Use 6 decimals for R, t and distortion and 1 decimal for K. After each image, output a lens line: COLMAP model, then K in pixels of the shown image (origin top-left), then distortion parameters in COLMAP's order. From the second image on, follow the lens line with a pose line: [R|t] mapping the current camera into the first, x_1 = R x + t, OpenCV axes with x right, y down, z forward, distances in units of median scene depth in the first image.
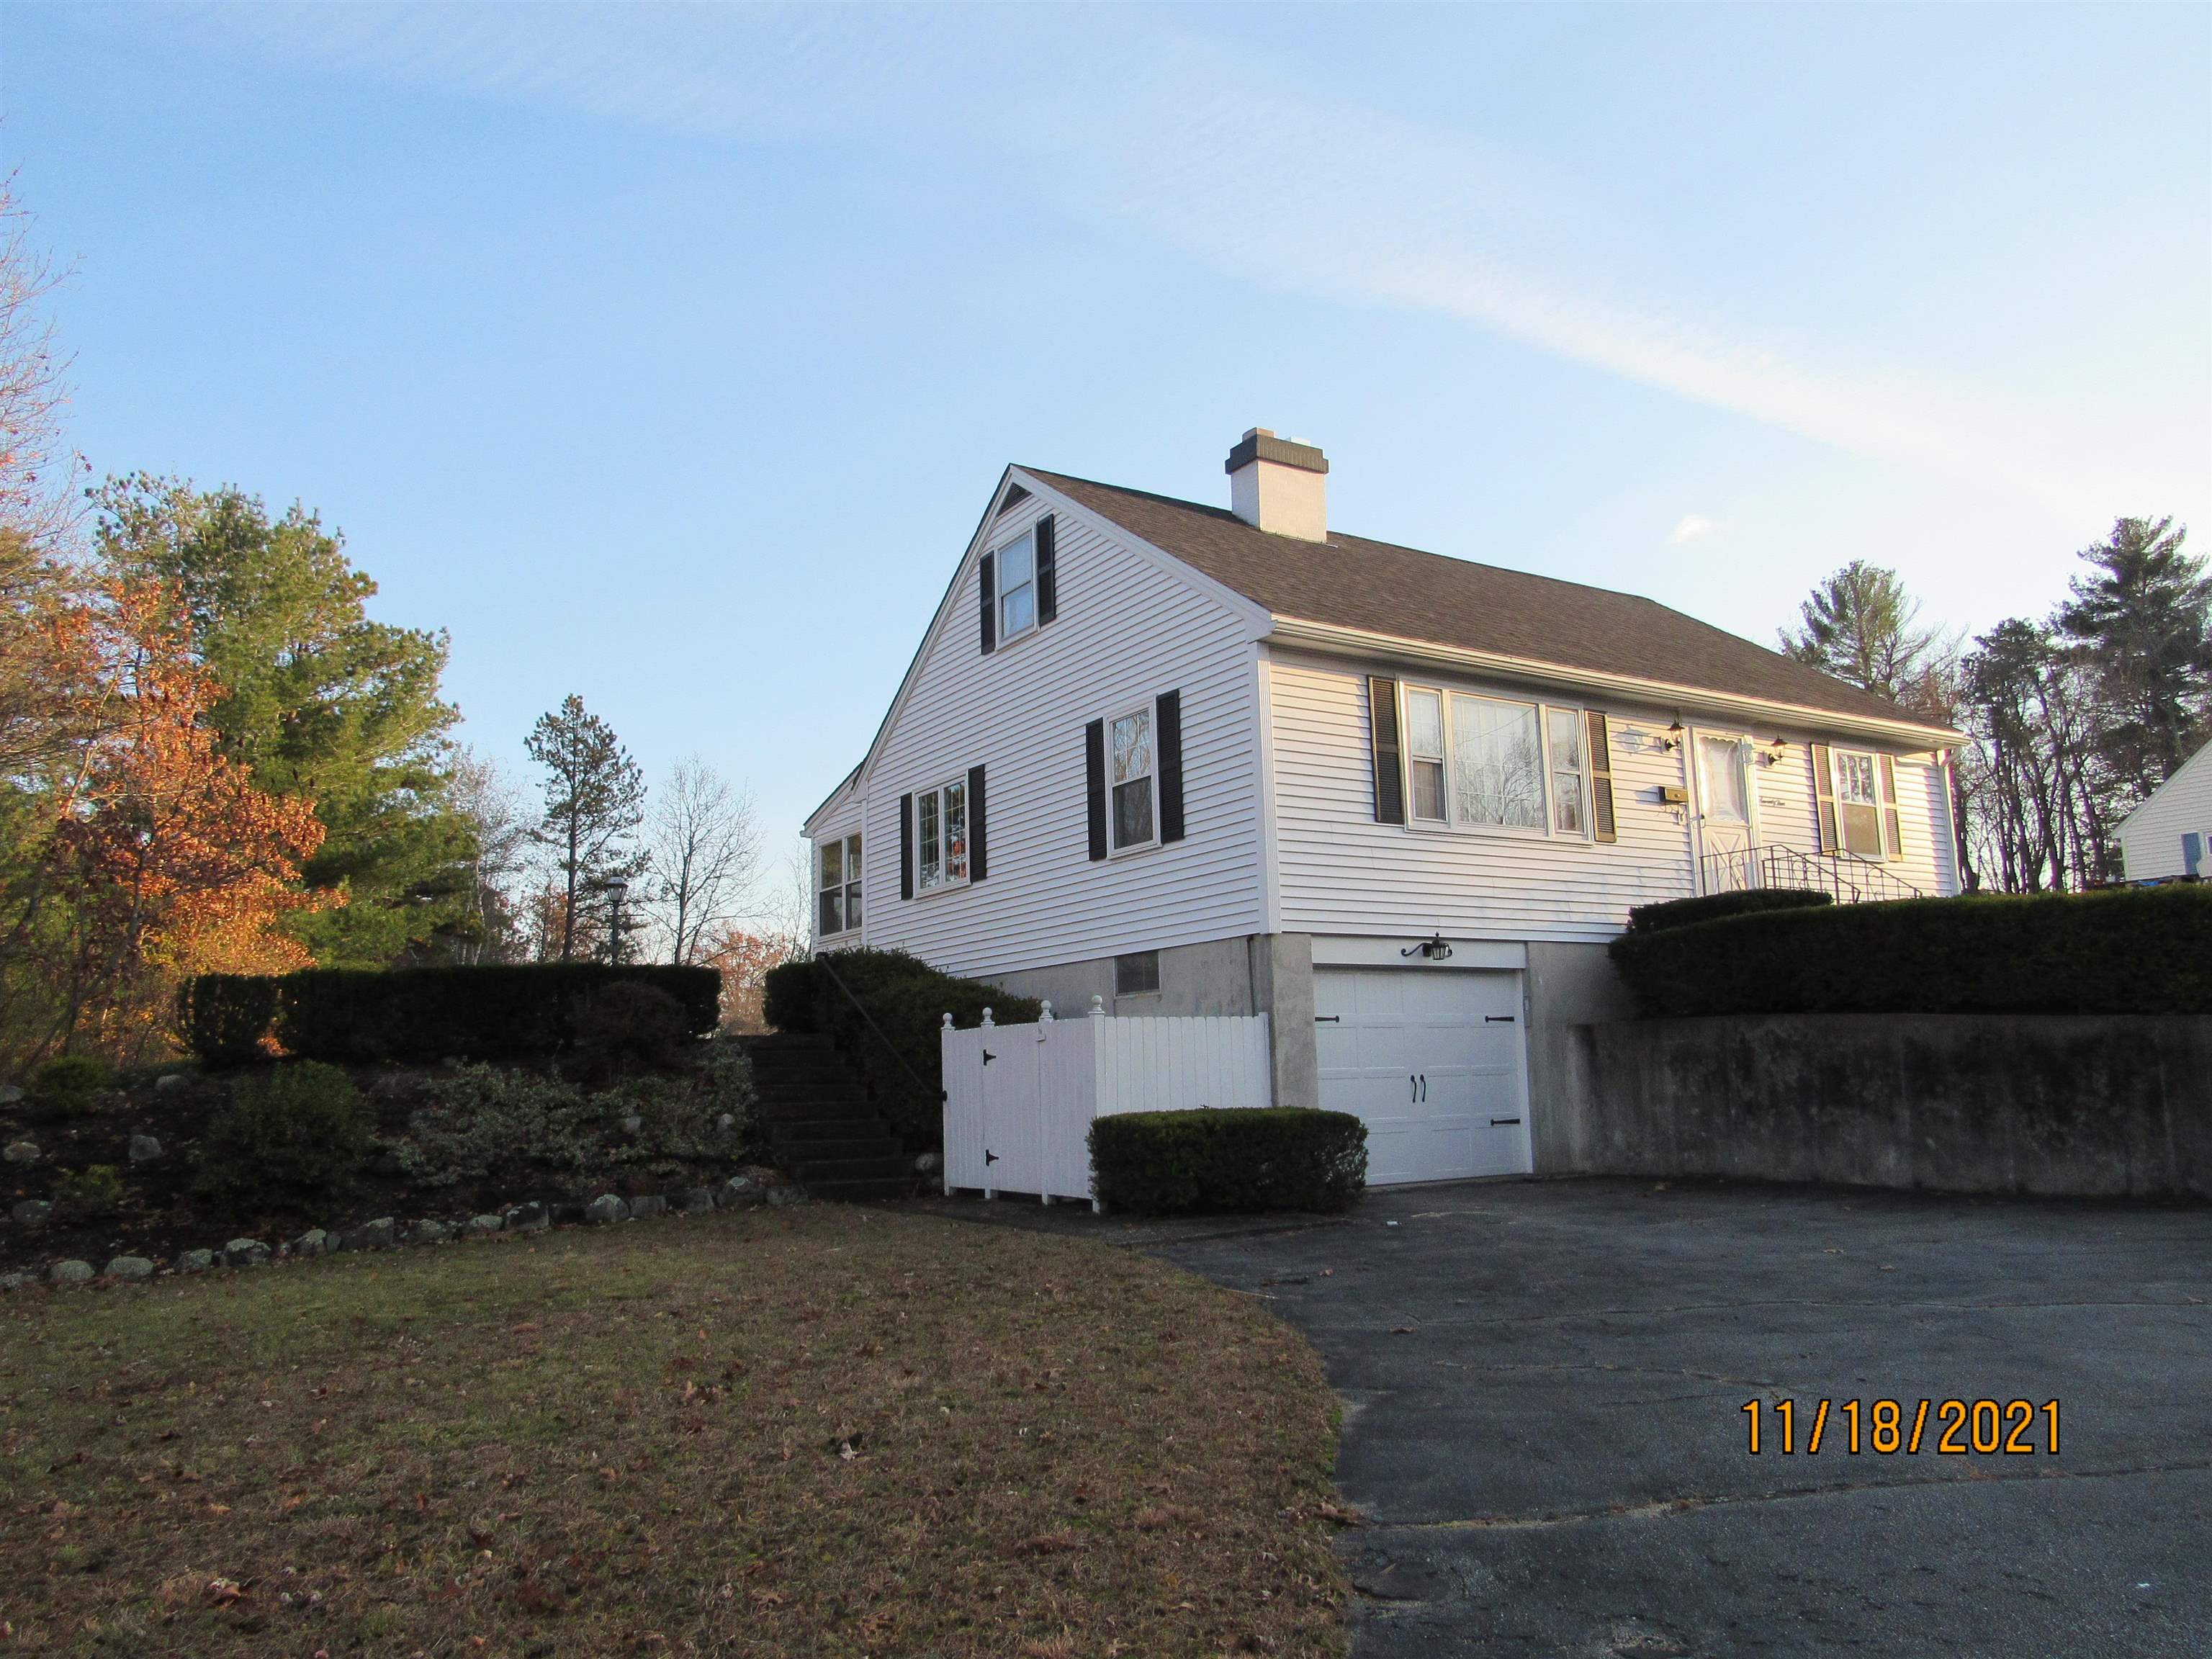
lens RADIAL K [[1593.9, 0, 1113.1], [0, 1593.9, 822.1], [0, 0, 1]] dist [-0.007985, 0.007356]
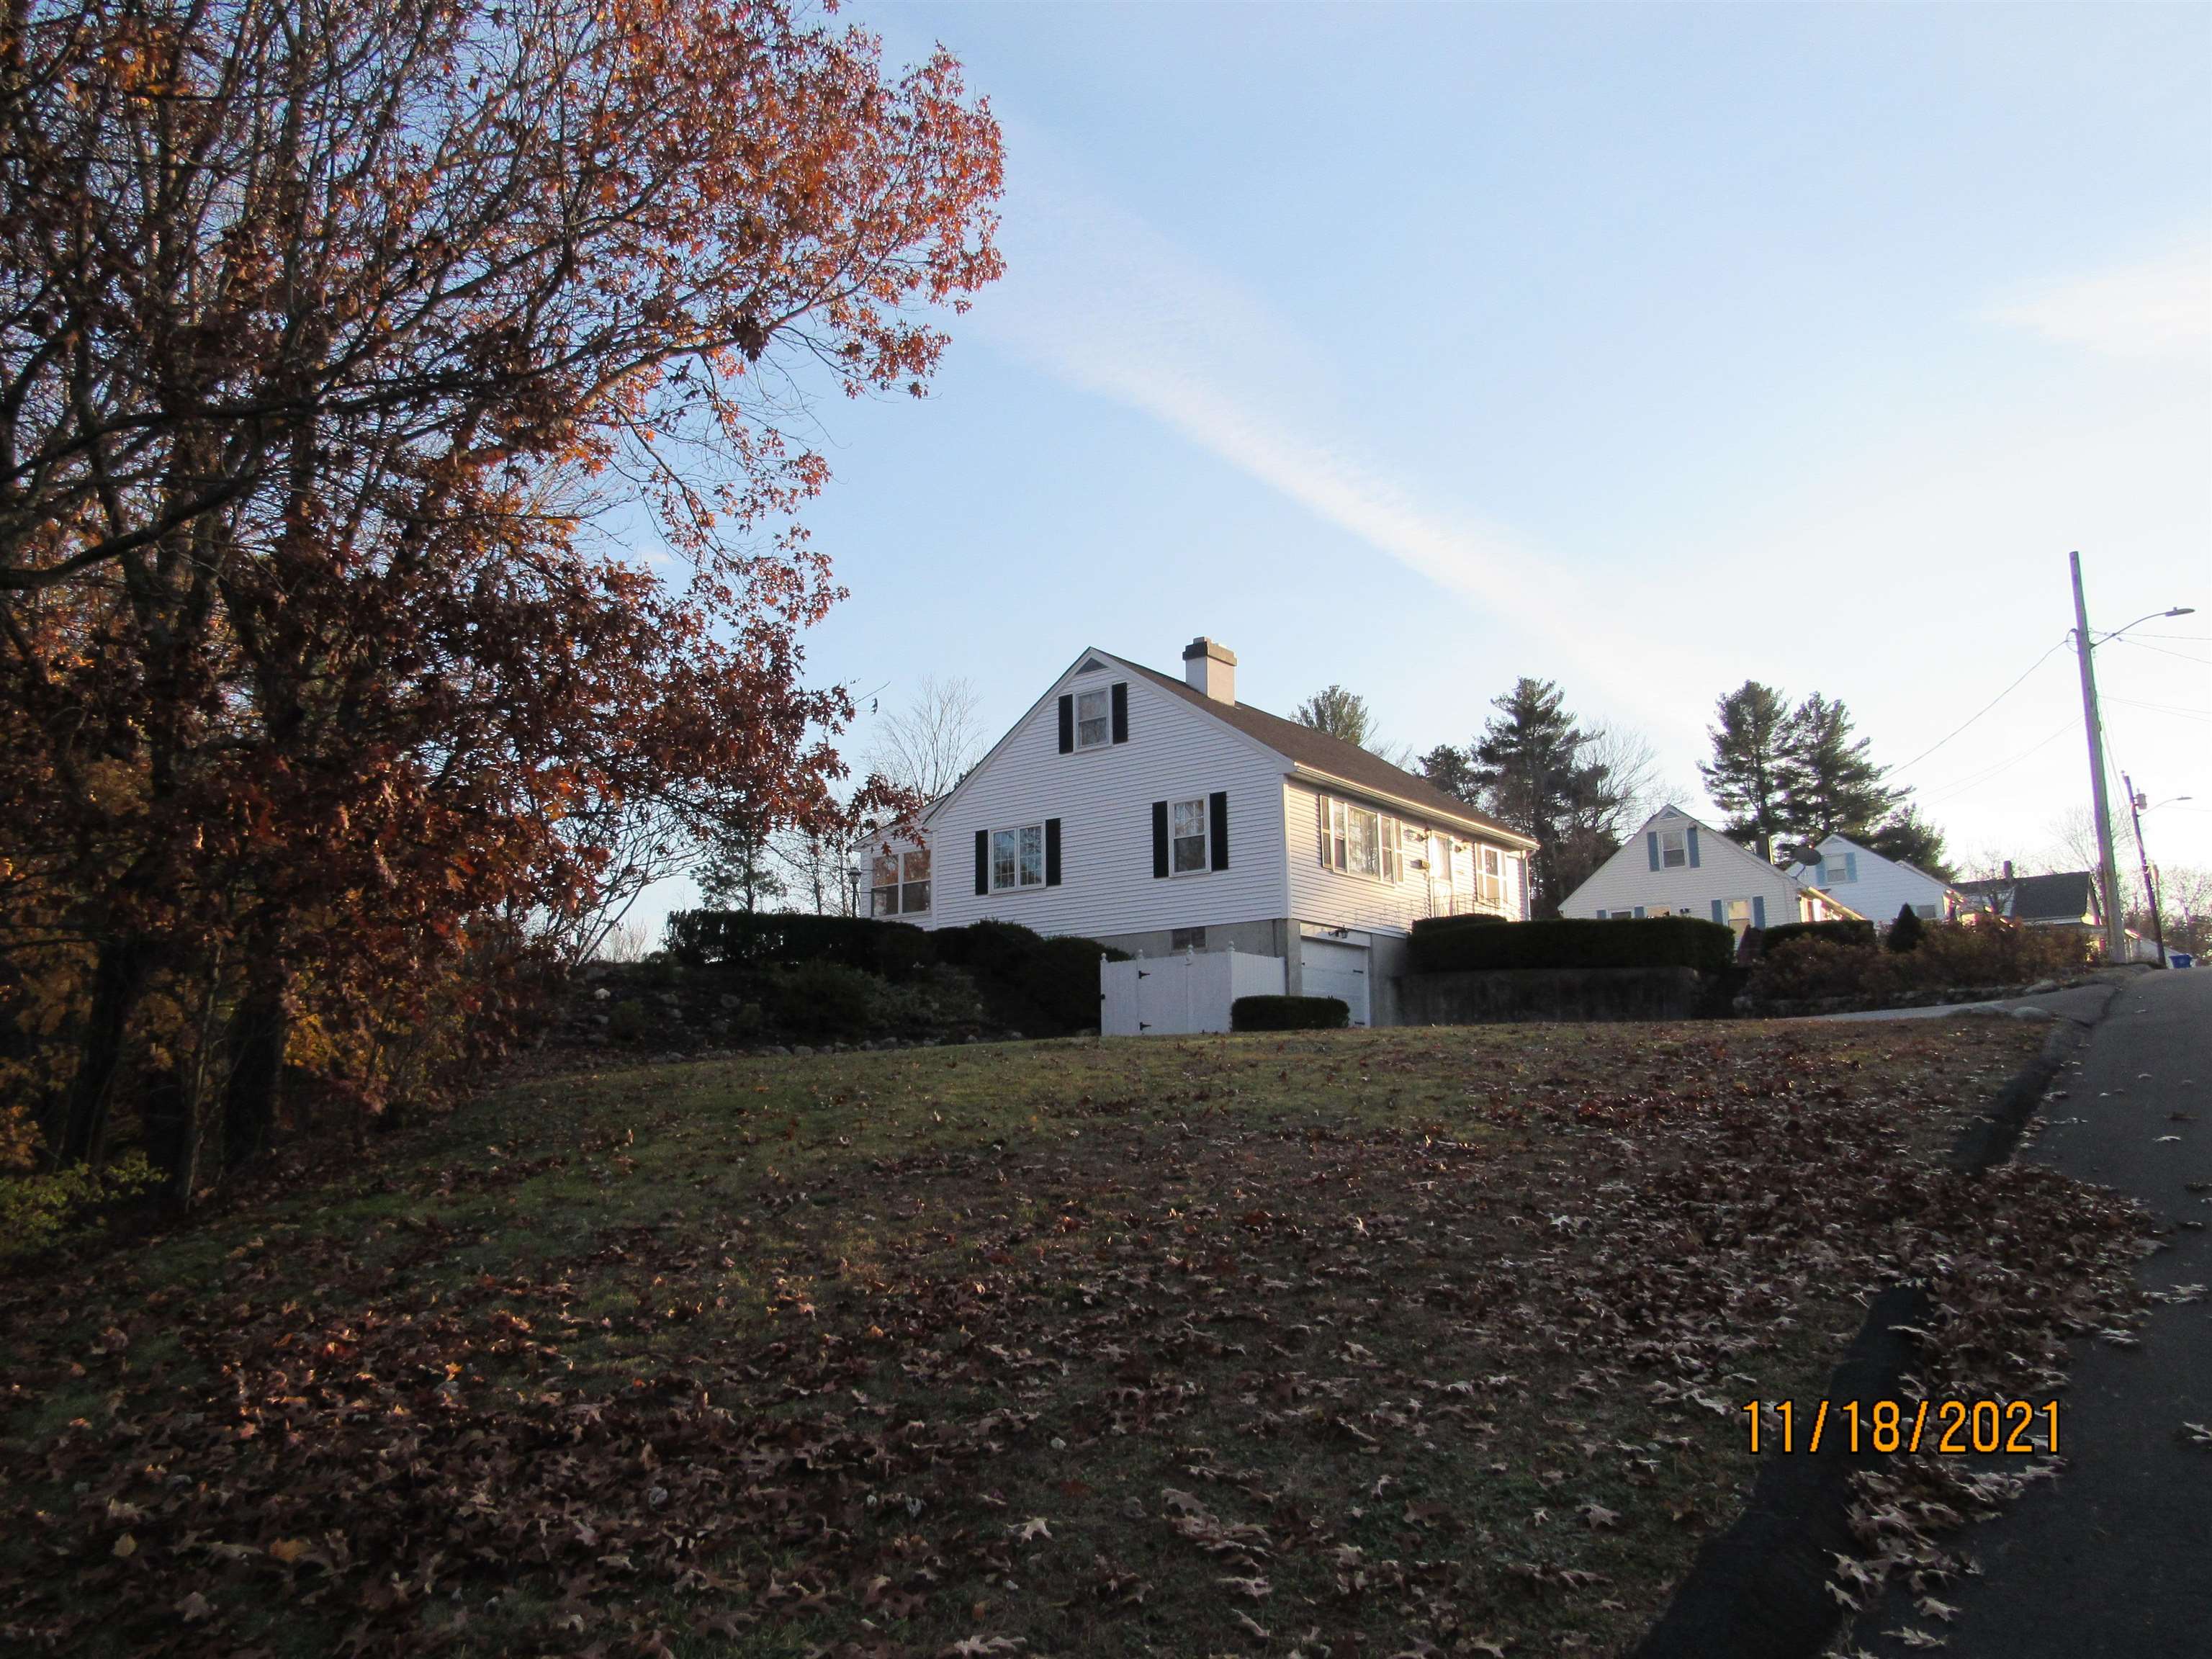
lens RADIAL K [[1593.9, 0, 1113.1], [0, 1593.9, 822.1], [0, 0, 1]] dist [-0.007985, 0.007356]
pose [[0.937954, 0.081353, 0.337081, -0.624871], [-0.071604, 0.996579, -0.041277, 0.036228], [-0.339286, 0.014580, 0.940570, -0.655625]]
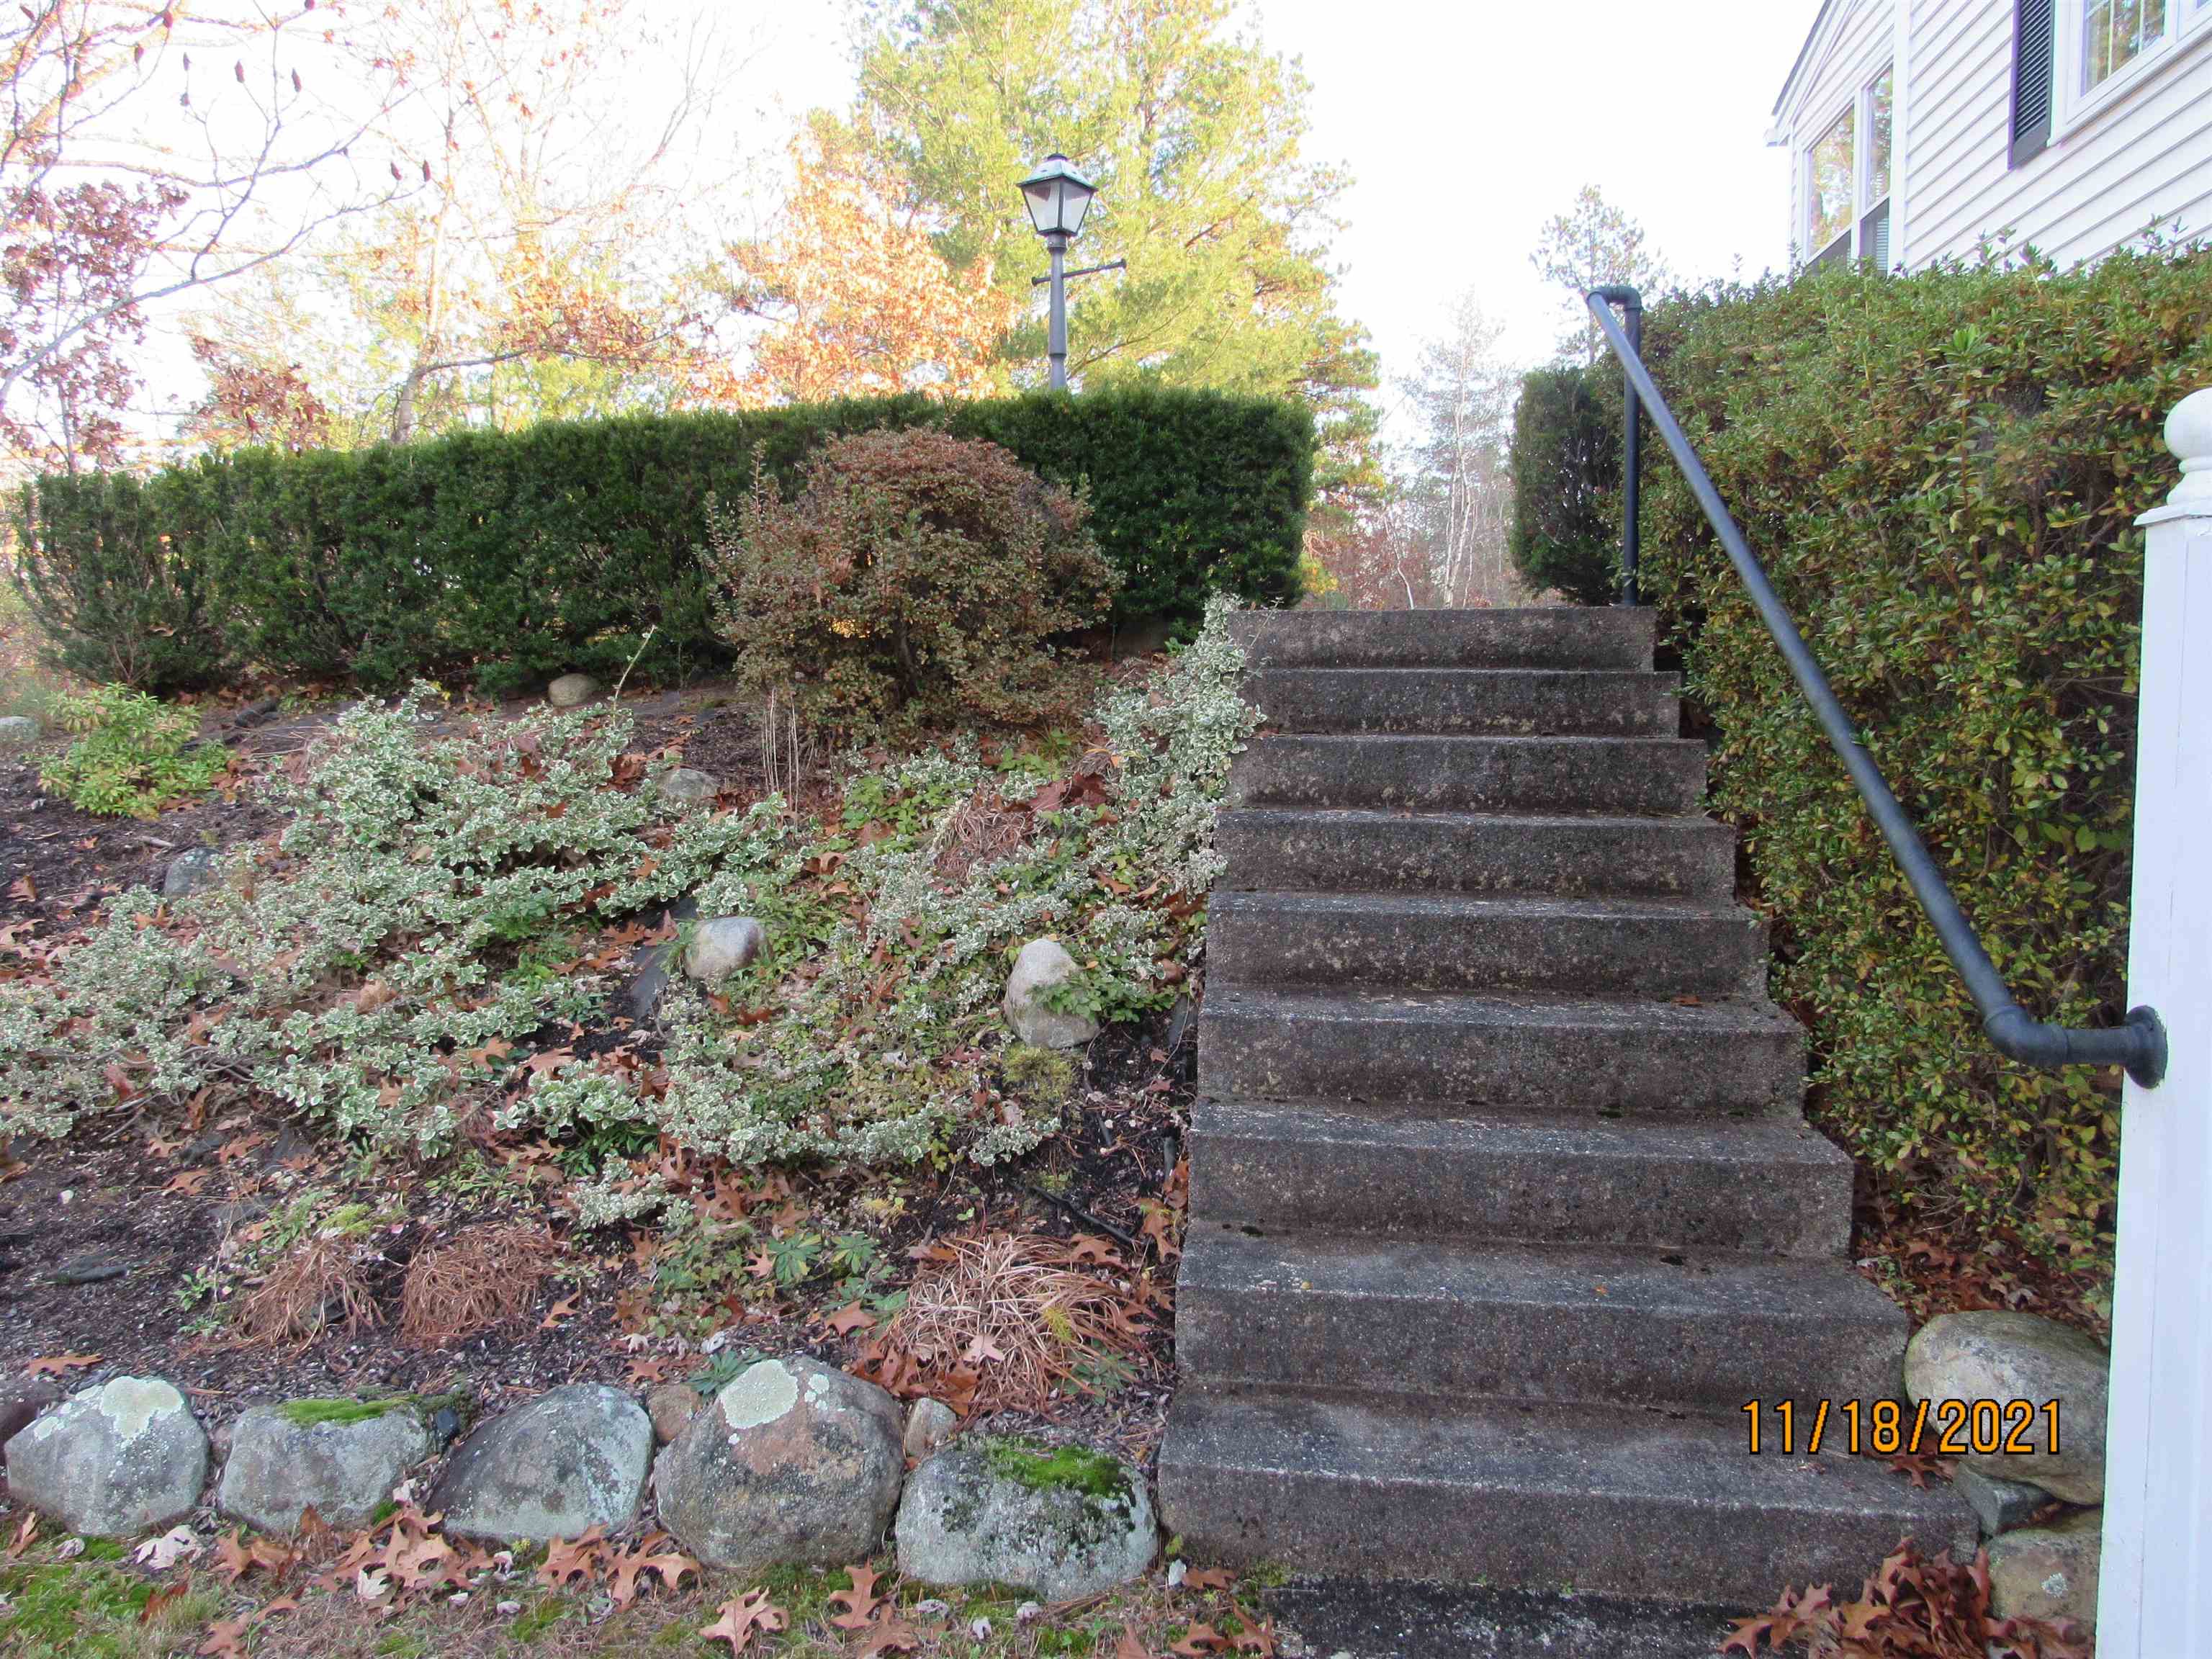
lens RADIAL K [[1593.9, 0, 1113.1], [0, 1593.9, 822.1], [0, 0, 1]] dist [-0.007985, 0.007356]
pose [[0.781258, 0.078531, -0.619249, -0.076749], [0.076410, 0.972562, 0.219737, 0.098920], [0.619514, -0.218988, 0.753821, 0.709259]]
